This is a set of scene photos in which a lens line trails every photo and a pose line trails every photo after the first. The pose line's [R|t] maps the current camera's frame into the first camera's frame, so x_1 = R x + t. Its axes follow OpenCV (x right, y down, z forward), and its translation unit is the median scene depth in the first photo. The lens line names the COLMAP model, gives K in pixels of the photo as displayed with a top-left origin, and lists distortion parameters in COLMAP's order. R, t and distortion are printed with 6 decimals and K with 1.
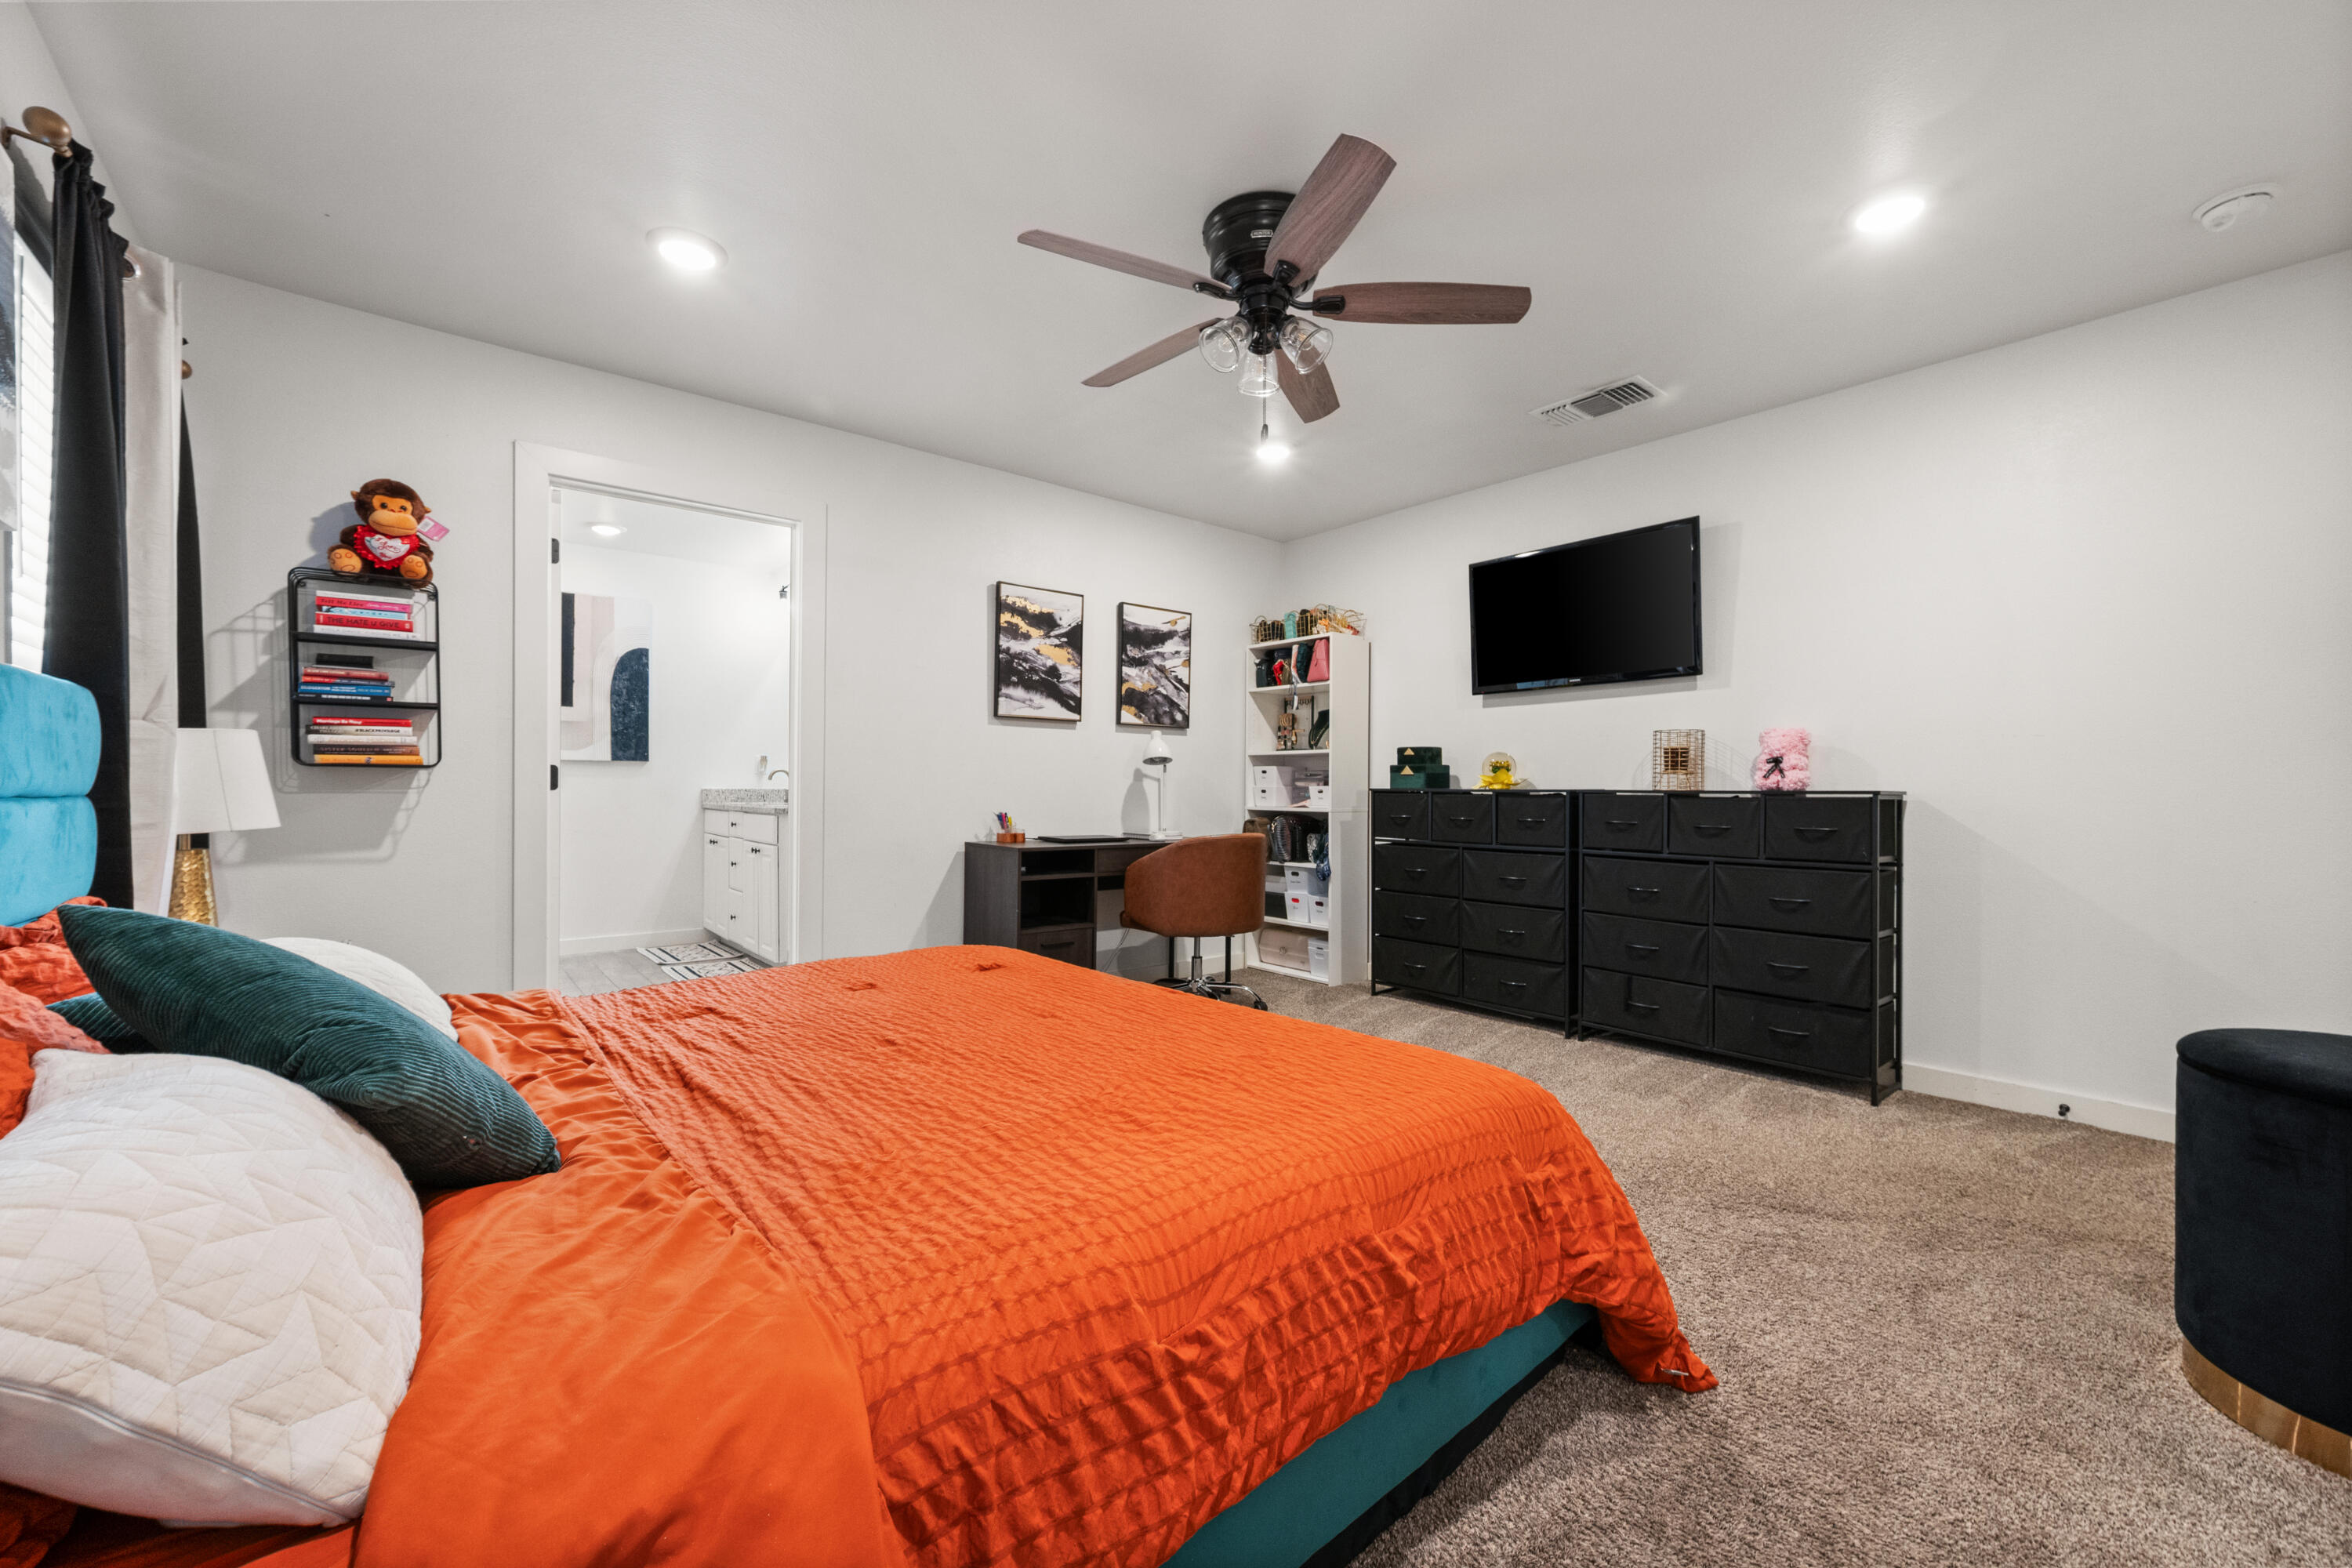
lens RADIAL K [[918.1, 0, 1170.4], [0, 918.1, 784.9], [0, 0, 1]] dist [0.001725, 0.000039]
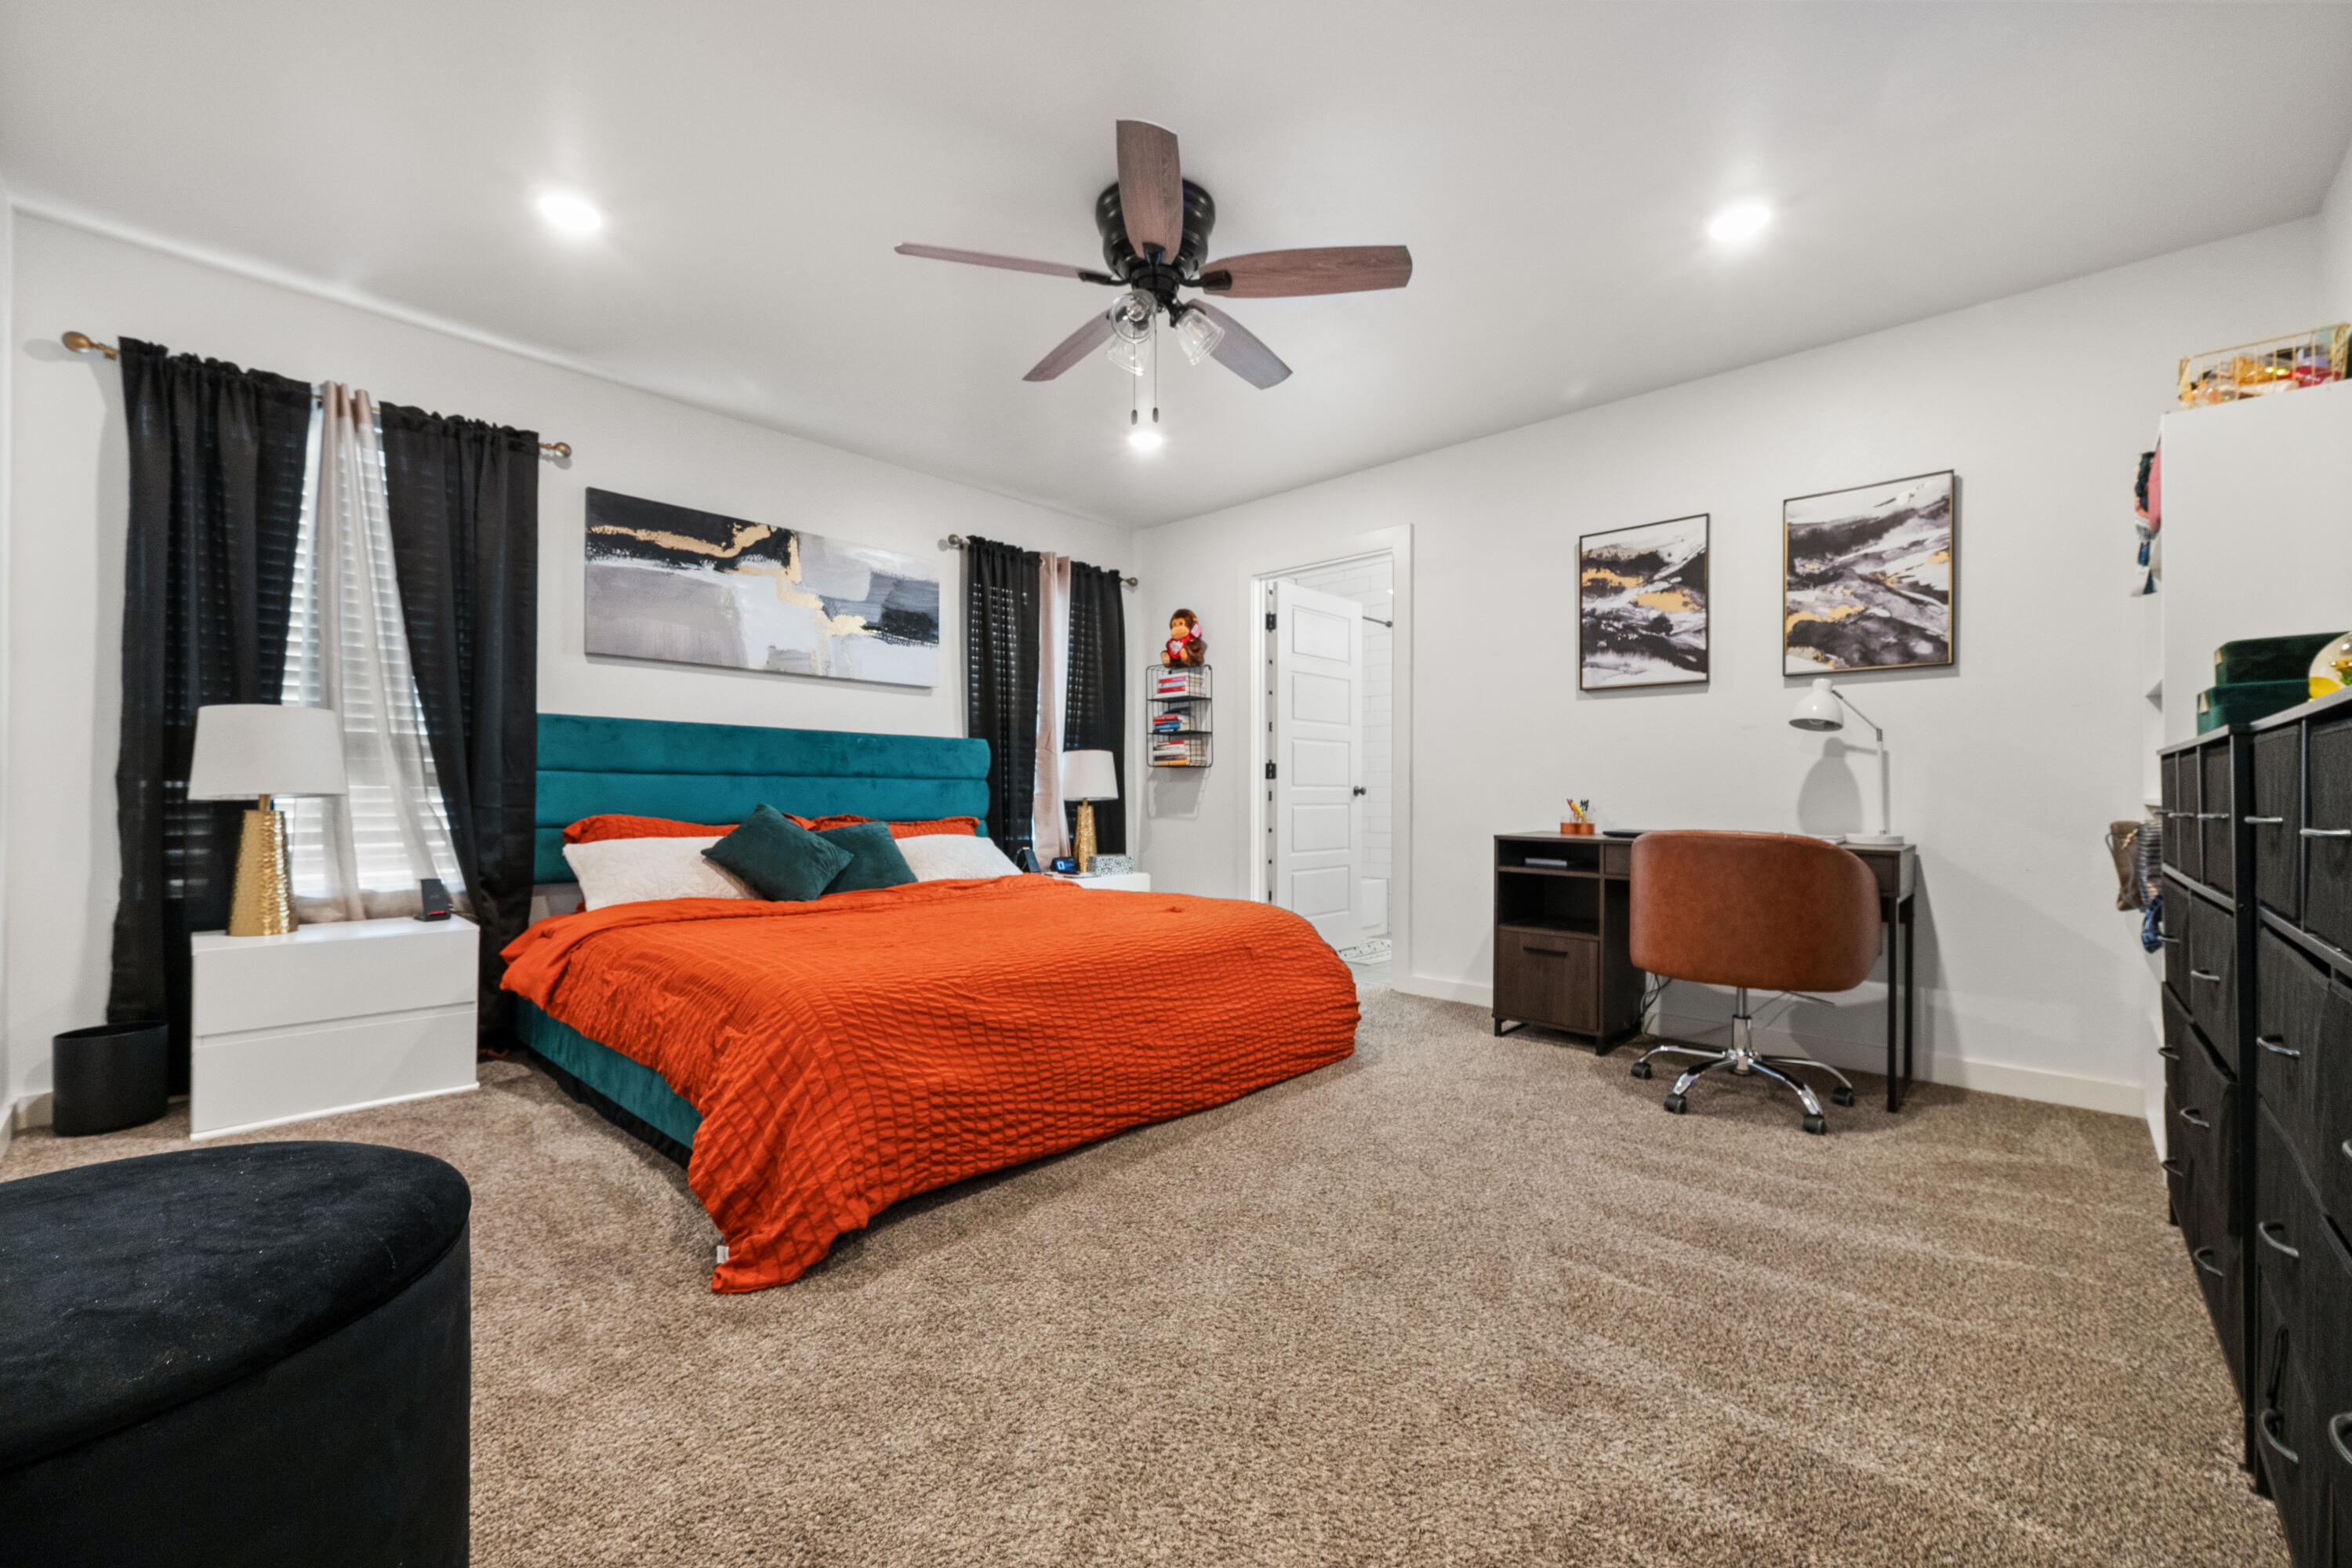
lens RADIAL K [[918.1, 0, 1171.5], [0, 918.1, 790.1], [0, 0, 1]] dist [0.001725, 0.000039]
pose [[0.127295, -0.005733, -0.991848, 0.595885], [0.002868, 0.999981, -0.005412, 0.023147], [0.991861, -0.002156, 0.127309, 0.469656]]
